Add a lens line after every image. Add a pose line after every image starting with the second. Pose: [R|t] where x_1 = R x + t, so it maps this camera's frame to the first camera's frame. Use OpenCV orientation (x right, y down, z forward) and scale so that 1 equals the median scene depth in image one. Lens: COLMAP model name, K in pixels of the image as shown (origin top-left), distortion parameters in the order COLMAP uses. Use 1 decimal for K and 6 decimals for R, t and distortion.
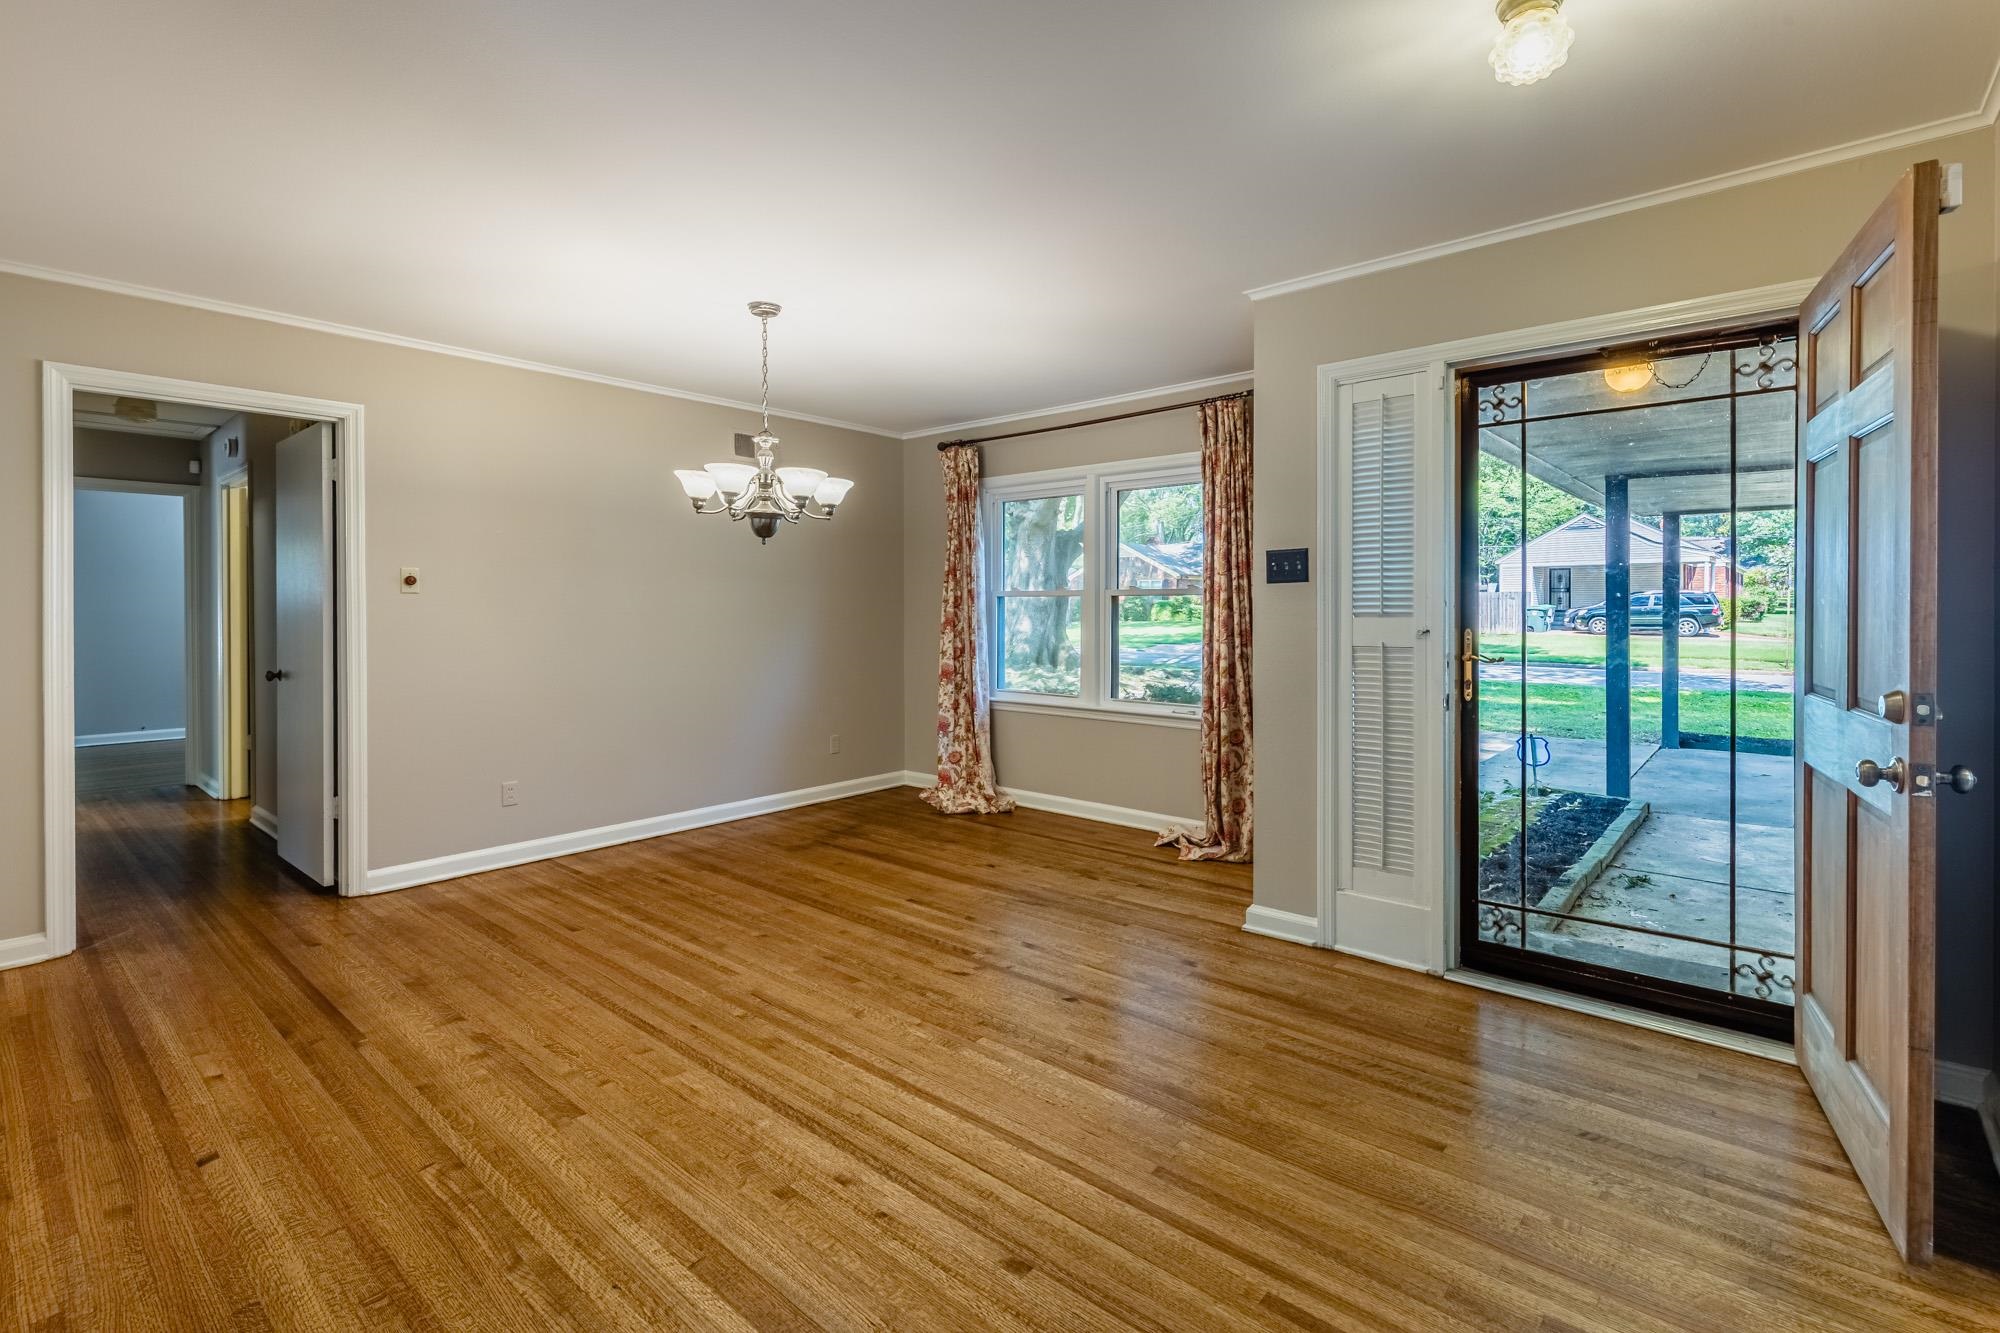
lens RADIAL K [[915.8, 0, 1008.8], [0, 915.8, 605.2], [0, 0, 1]] dist [0.003031, 0.001207]
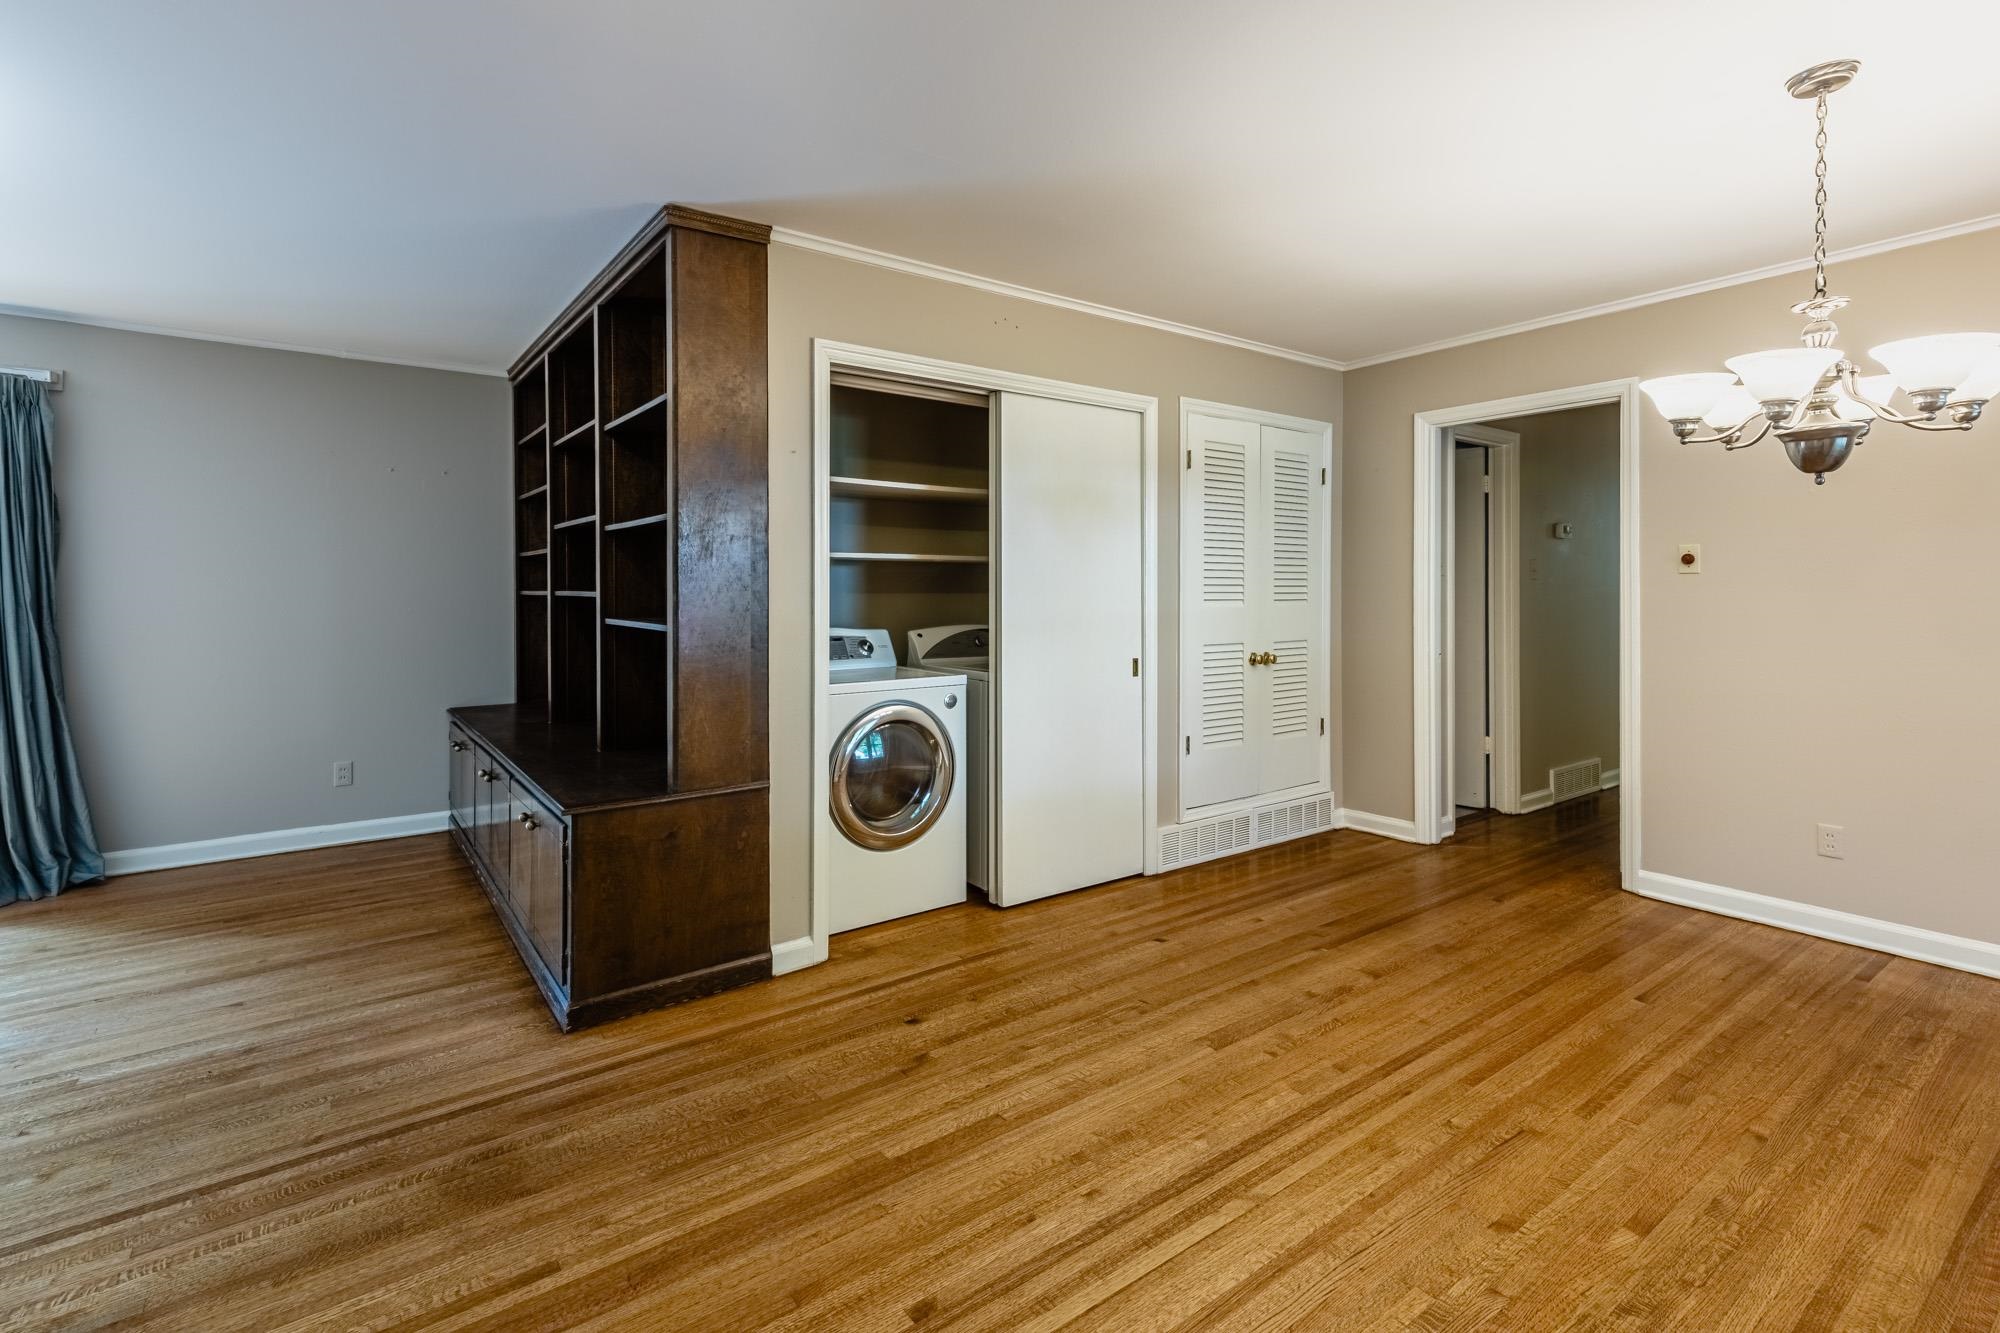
lens RADIAL K [[932.3, 0, 962.8], [0, 932.3, 591.2], [0, 0, 1]] dist [0.000229, -0.000441]
pose [[-0.249344, 0.007088, -0.968389, 0.585991], [0.003614, 0.999973, 0.006389, -0.007393], [0.968408, -0.001907, -0.249363, 0.824658]]
